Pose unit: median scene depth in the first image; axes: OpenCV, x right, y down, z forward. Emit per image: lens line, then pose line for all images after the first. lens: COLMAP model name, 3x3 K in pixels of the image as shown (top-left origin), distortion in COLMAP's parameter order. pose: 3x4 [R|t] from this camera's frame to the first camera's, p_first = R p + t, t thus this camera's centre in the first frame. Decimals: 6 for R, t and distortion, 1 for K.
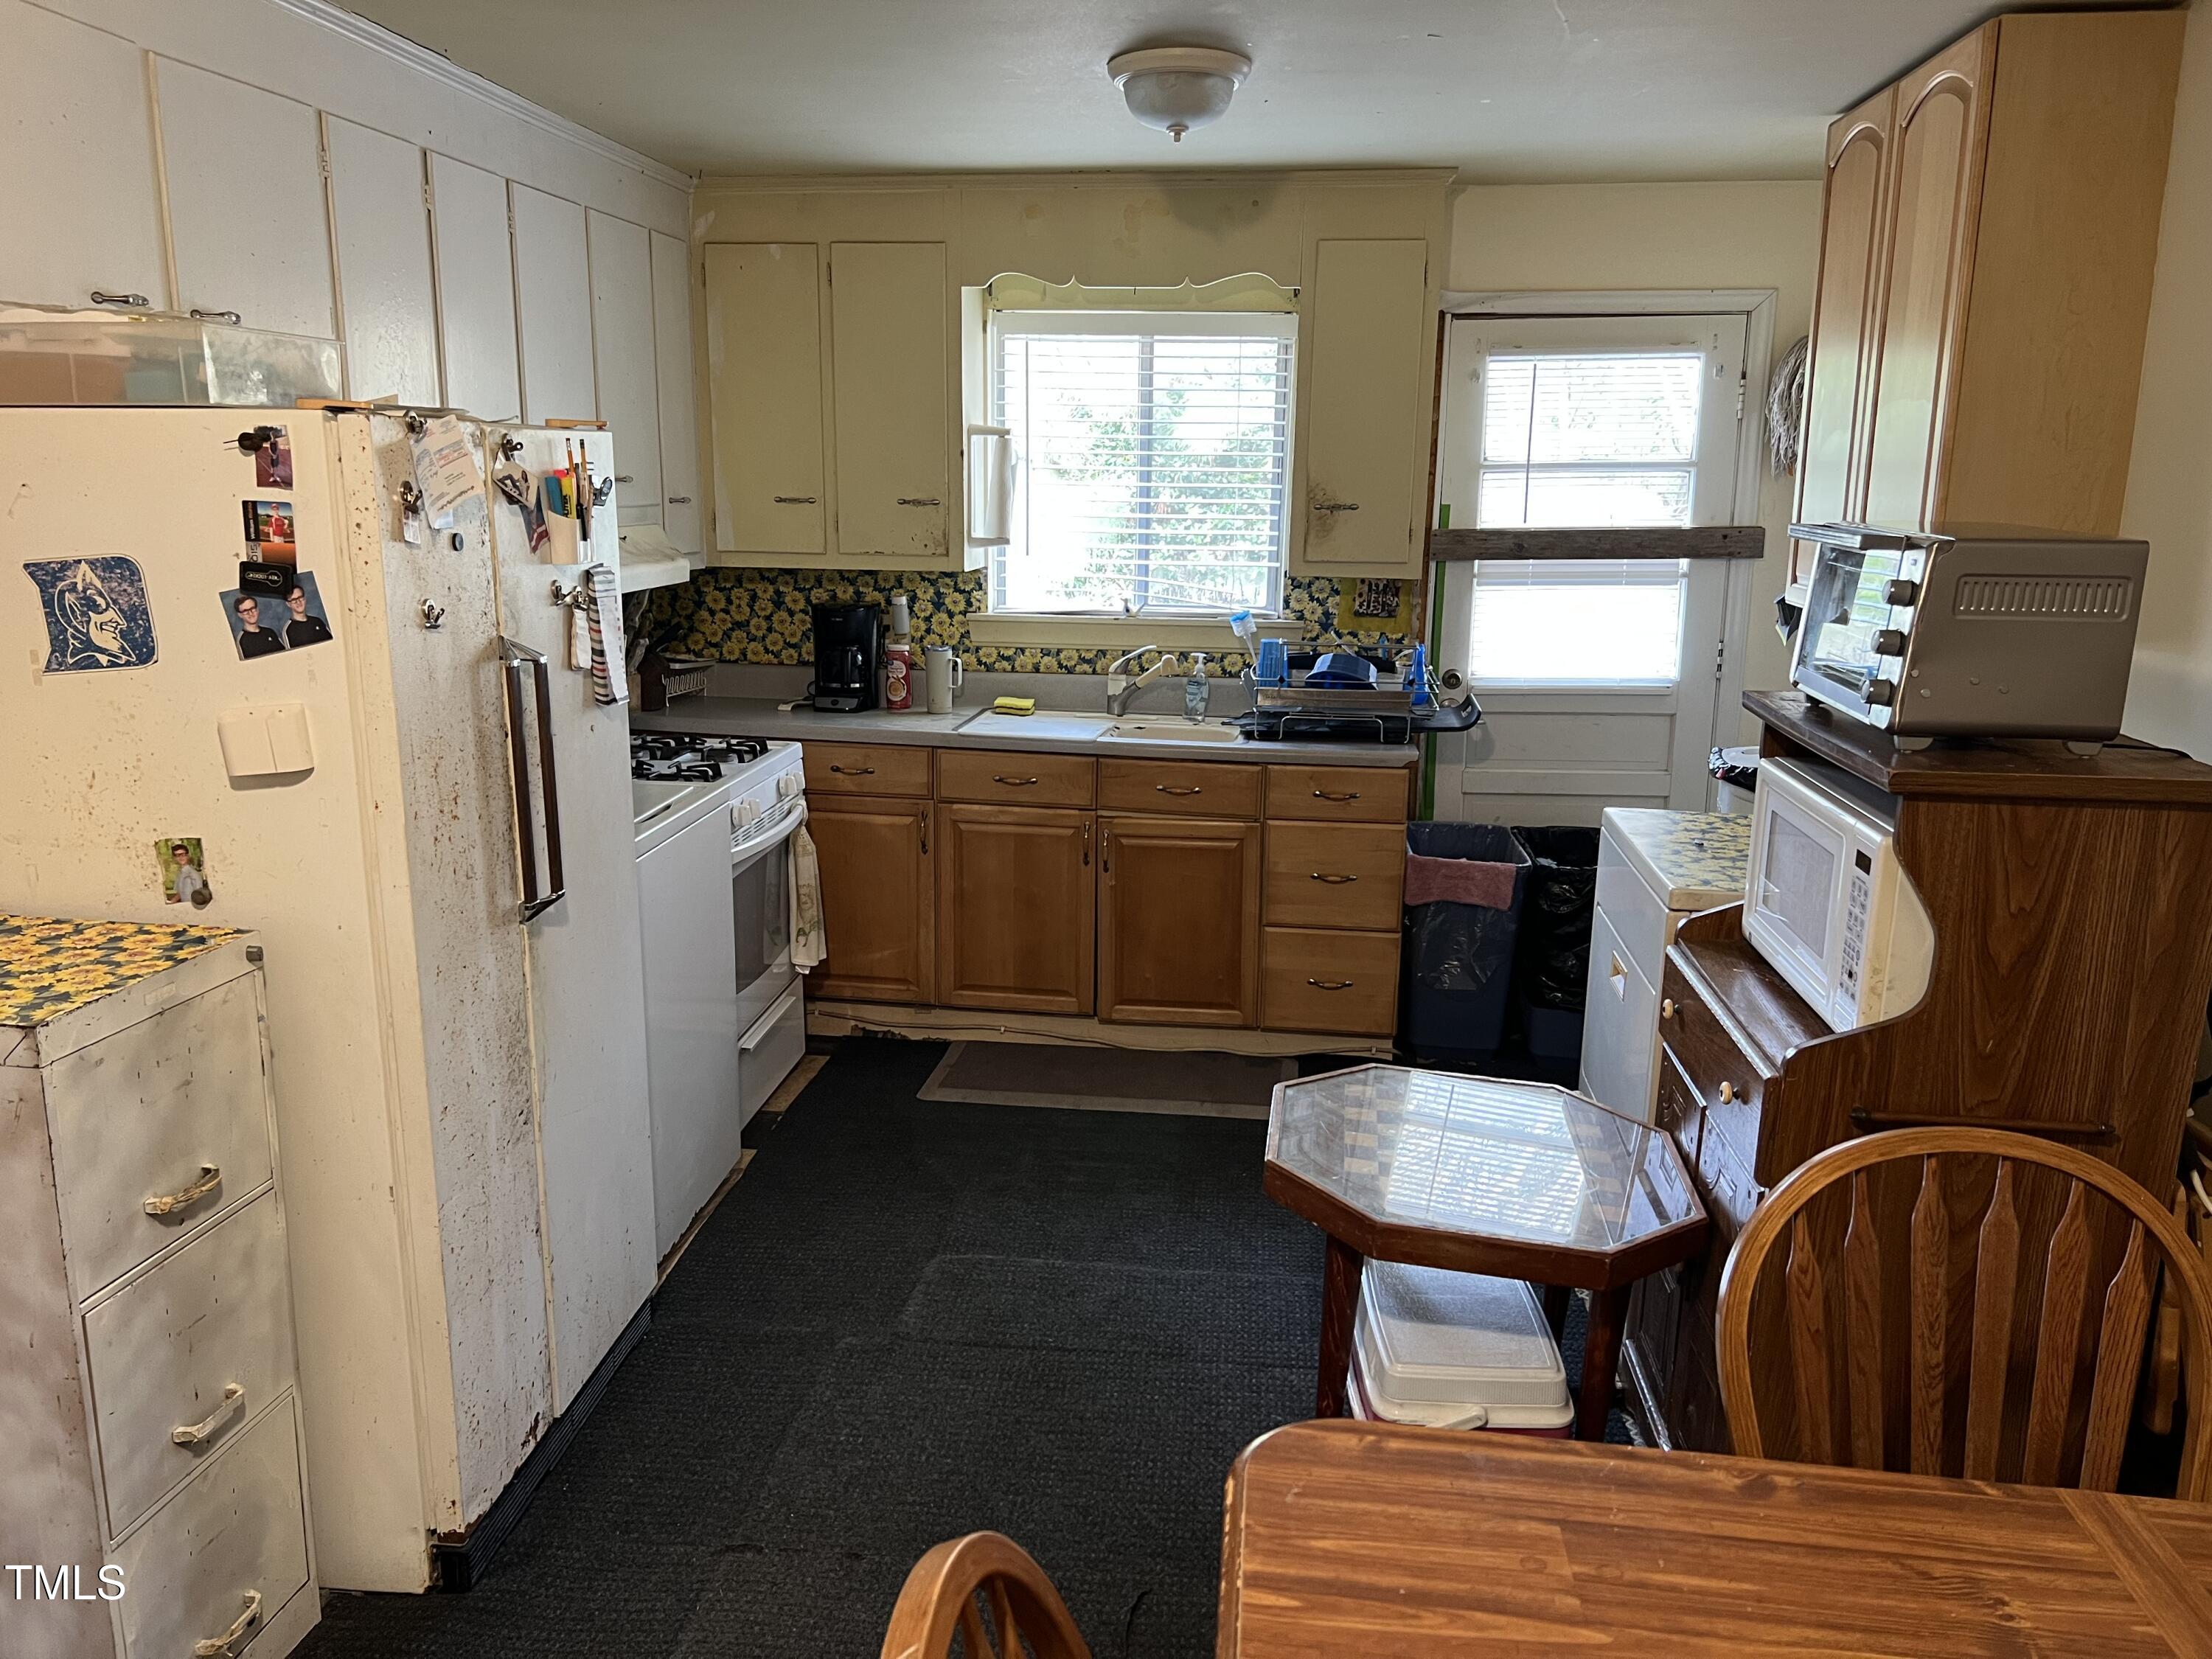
lens RADIAL K [[1664.7, 0, 1103.0], [0, 1664.7, 830.8], [0, 0, 1]] dist [0.053939, -0.061428]
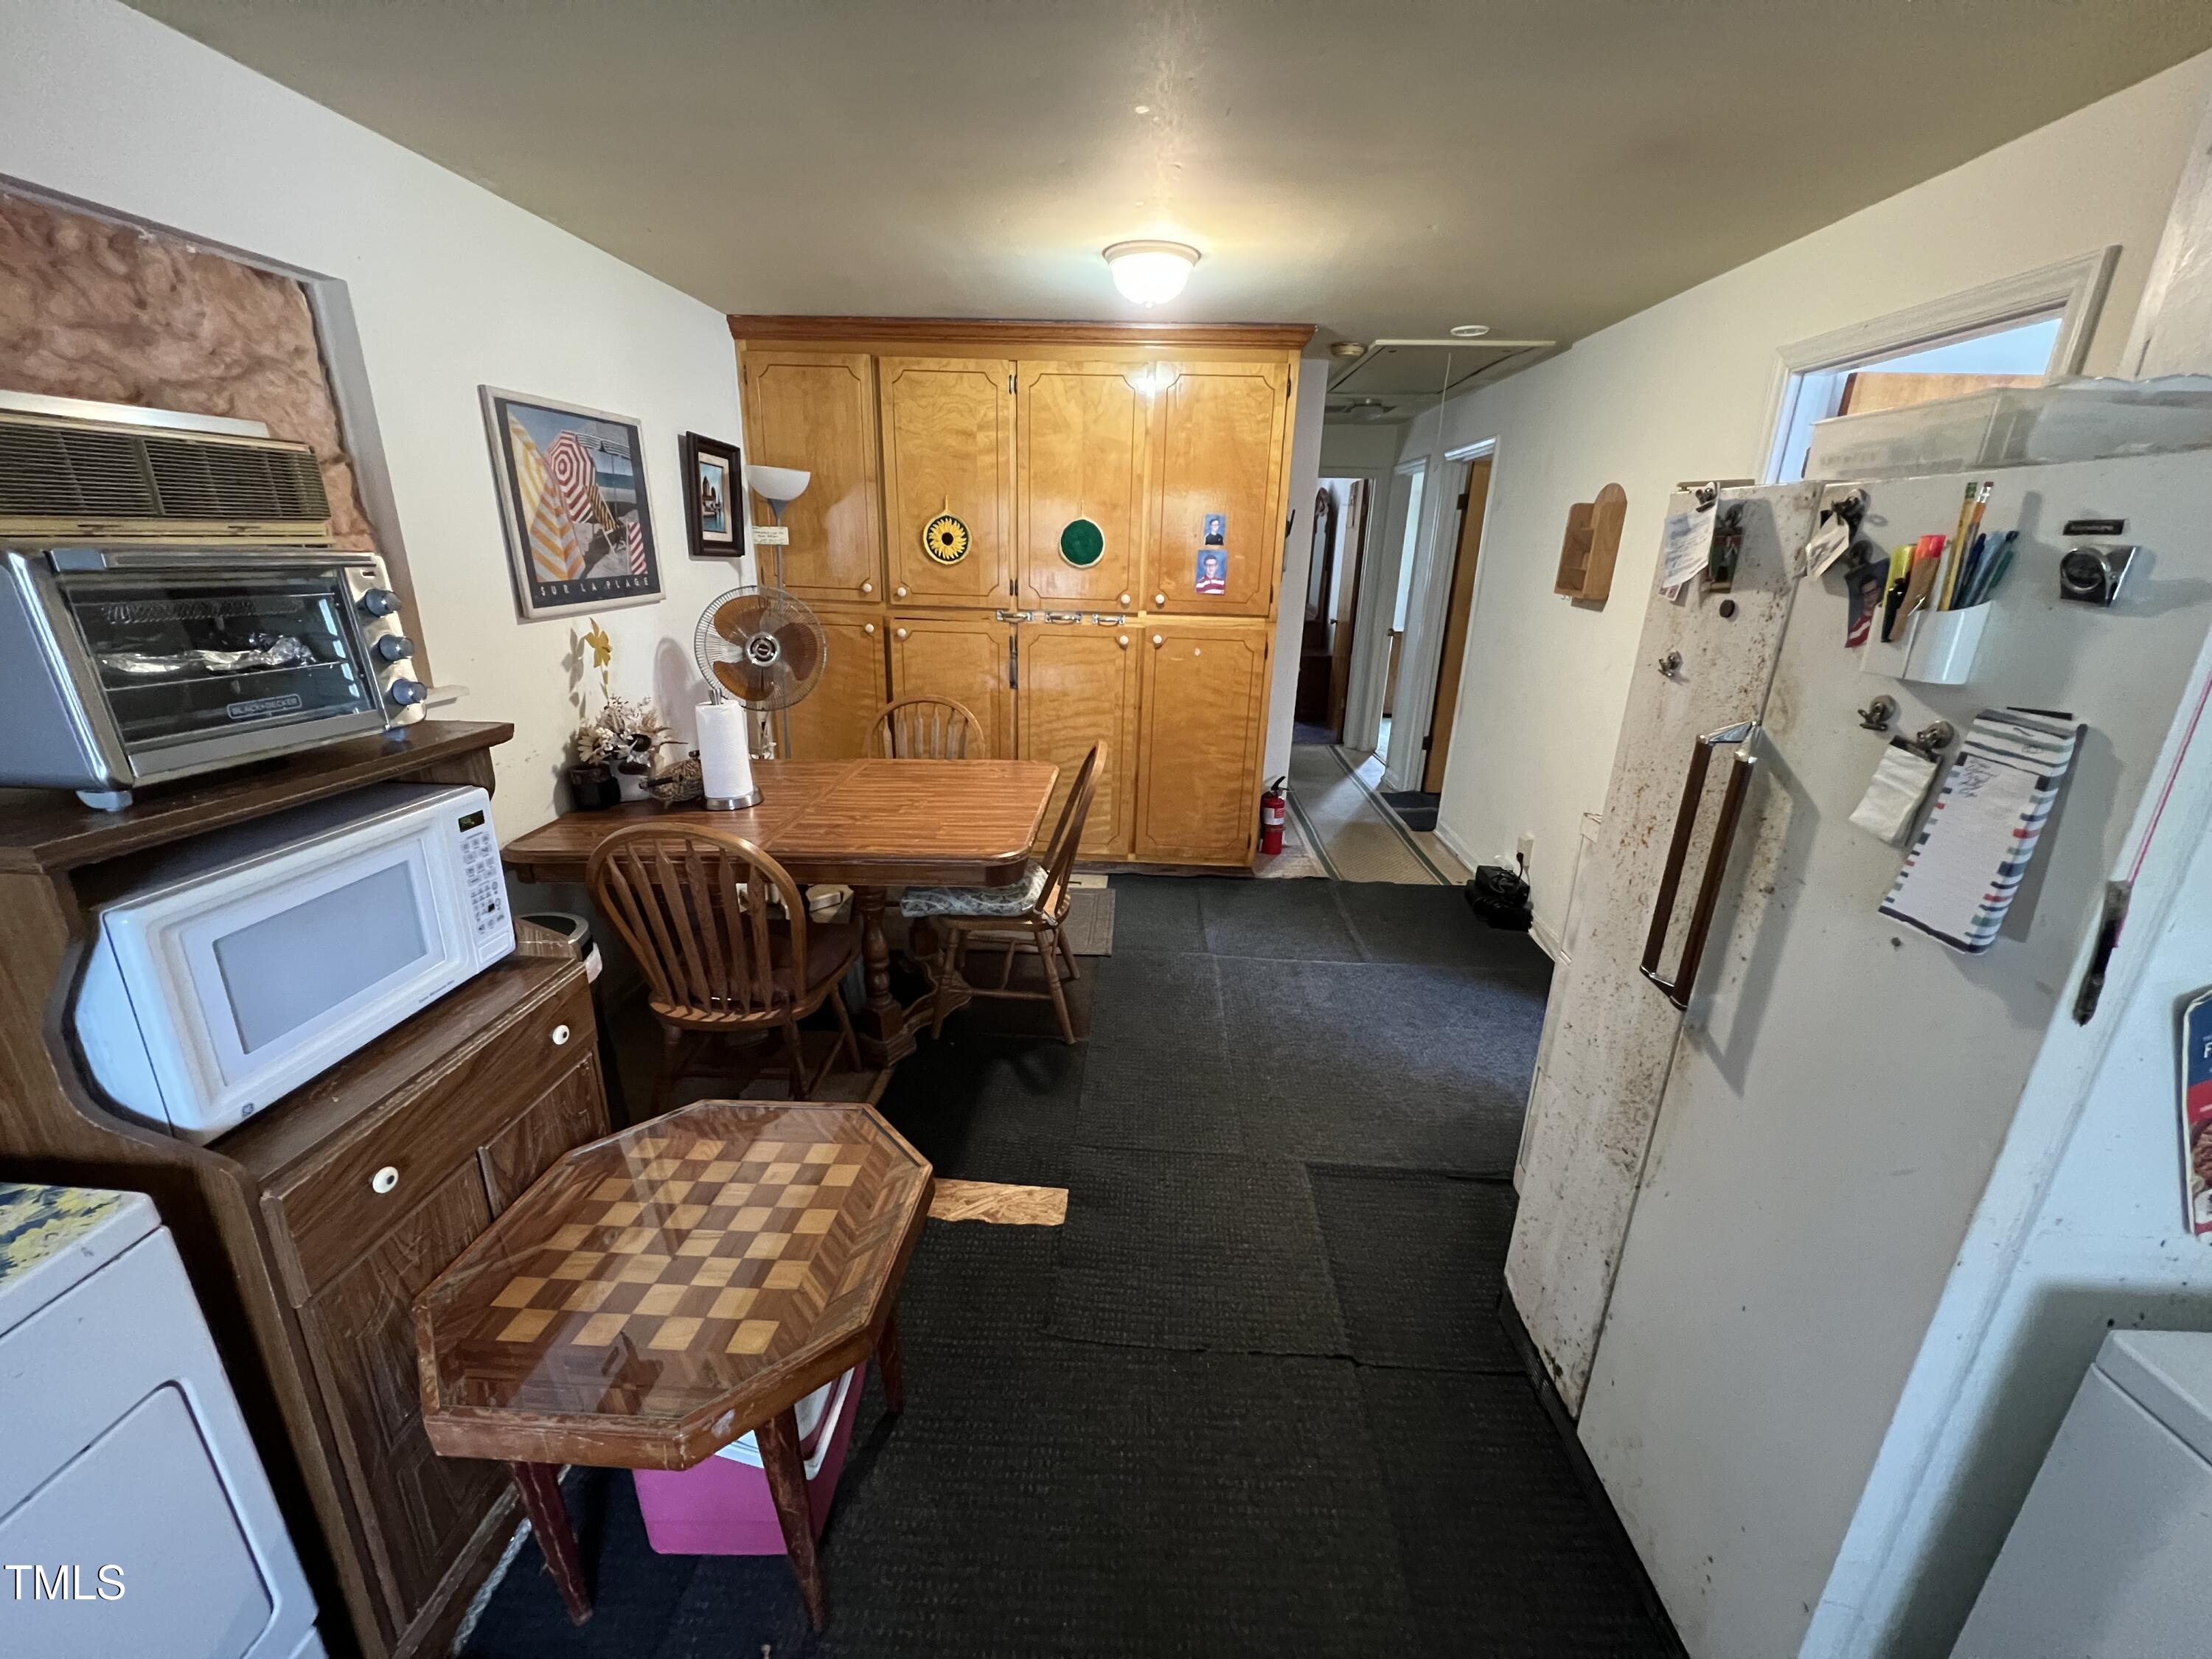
lens RADIAL K [[882.6, 0, 1103.6], [0, 882.6, 834.9], [0, 0, 1]] dist [-0.002071, -0.000541]
pose [[-0.997353, -0.017131, -0.070669, 0.016490], [-0.050857, 0.858954, 0.509521, -0.145862], [0.051973, 0.511766, -0.857551, 0.714008]]
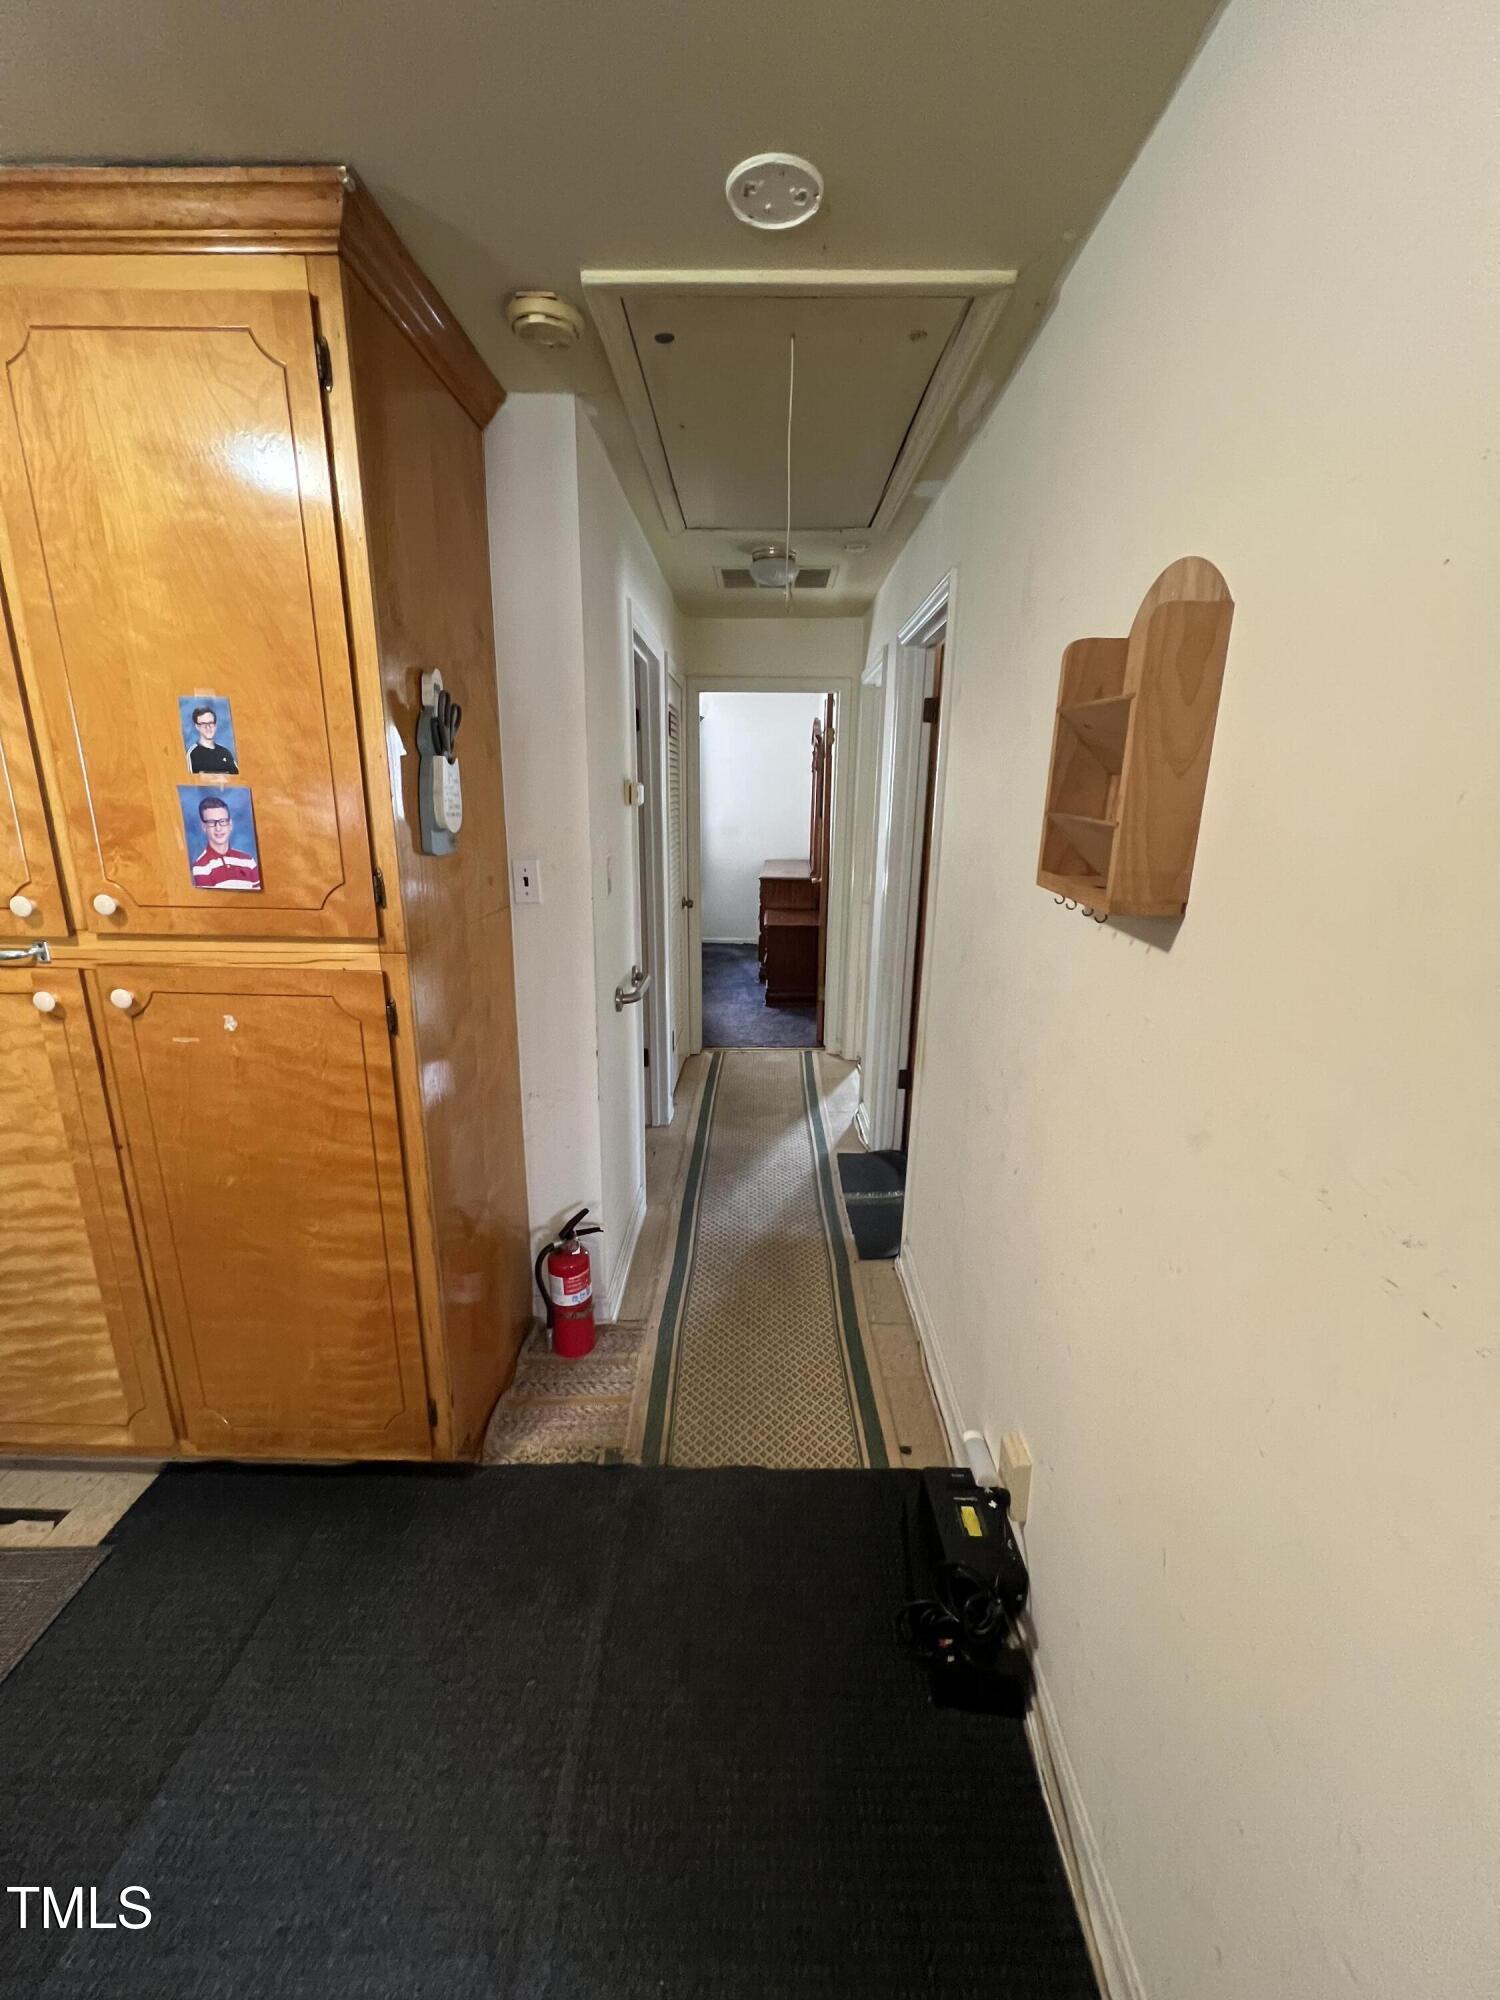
lens RADIAL K [[798.0, 0, 750.7], [0, 798.0, 999.0], [0, 0, 1]] dist [-0.002071, -0.000541]
pose [[-0.994253, -0.000146, -0.107052, -0.120881], [-0.048889, 0.890249, 0.452843, -0.098675], [0.095236, 0.455475, -0.885140, 0.496562]]
